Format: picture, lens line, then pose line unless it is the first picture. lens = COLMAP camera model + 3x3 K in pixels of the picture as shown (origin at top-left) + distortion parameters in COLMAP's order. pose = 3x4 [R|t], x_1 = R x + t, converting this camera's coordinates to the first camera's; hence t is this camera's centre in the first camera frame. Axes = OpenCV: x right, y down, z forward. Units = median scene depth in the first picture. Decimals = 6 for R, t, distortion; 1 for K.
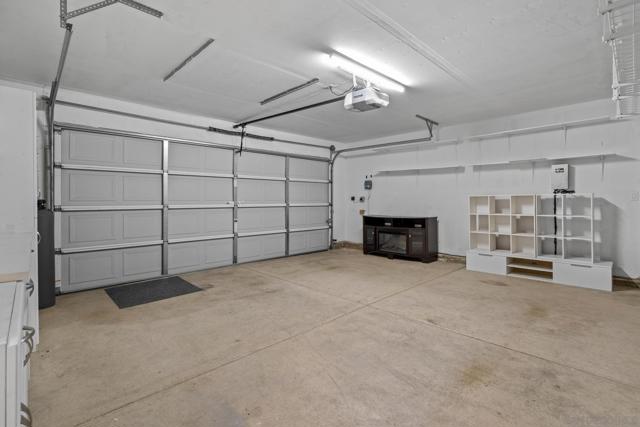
lens RADIAL K [[294.8, 0, 330.6], [0, 294.8, 202.4], [0, 0, 1]] dist [-0.002588, -0.000048]
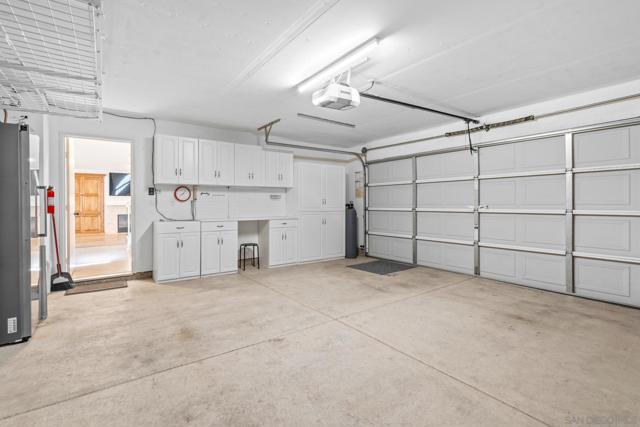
lens RADIAL K [[294.8, 0, 312.7], [0, 294.8, 204.3], [0, 0, 1]] dist [-0.002588, -0.000048]
pose [[-0.152237, 0.005050, -0.988331, 1.180404], [-0.003463, 0.999978, 0.005642, -0.018904], [0.988338, 0.004281, -0.152216, 1.205349]]
